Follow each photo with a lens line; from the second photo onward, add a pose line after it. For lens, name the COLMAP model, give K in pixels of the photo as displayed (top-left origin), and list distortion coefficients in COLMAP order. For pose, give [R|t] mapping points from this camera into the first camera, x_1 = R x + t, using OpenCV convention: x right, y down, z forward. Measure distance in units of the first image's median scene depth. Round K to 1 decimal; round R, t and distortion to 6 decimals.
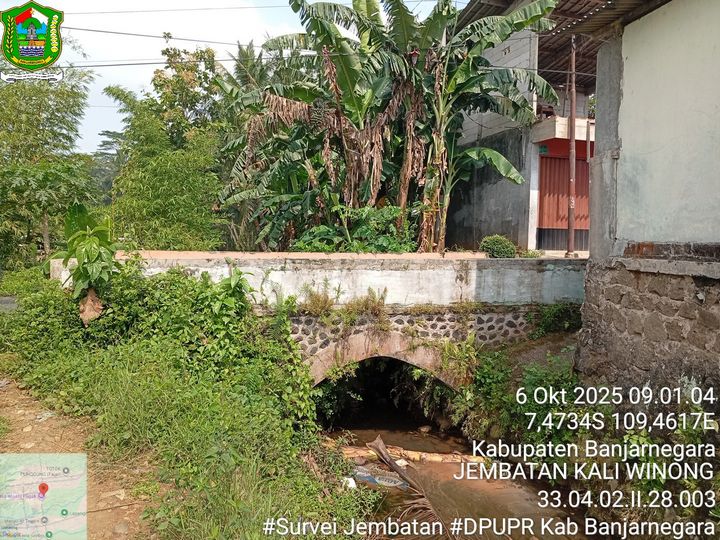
lens RADIAL K [[552.7, 0, 355.9], [0, 552.7, 270.2], [0, 0, 1]] dist [0.079455, -0.158959]
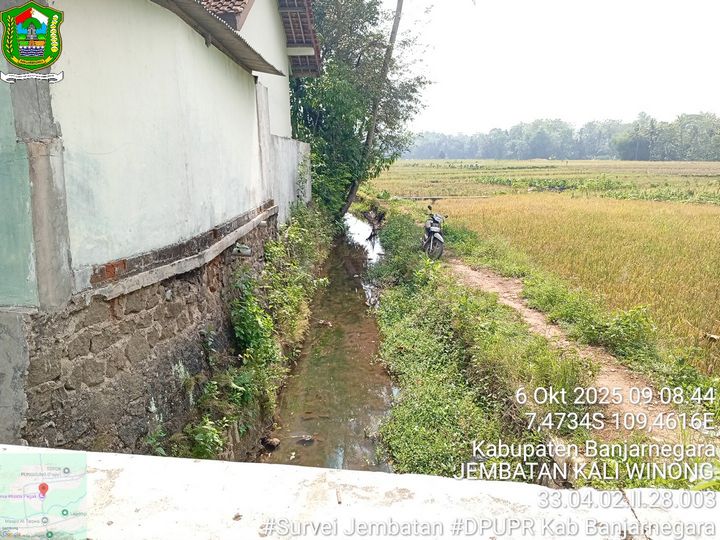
lens RADIAL K [[552.7, 0, 361.4], [0, 552.7, 272.1], [0, 0, 1]] dist [0.079455, -0.158959]
pose [[-0.936108, -0.081258, 0.342197, -0.090461], [0.009223, 0.966939, 0.254840, -0.185324], [-0.351592, 0.241714, -0.904410, 1.232161]]
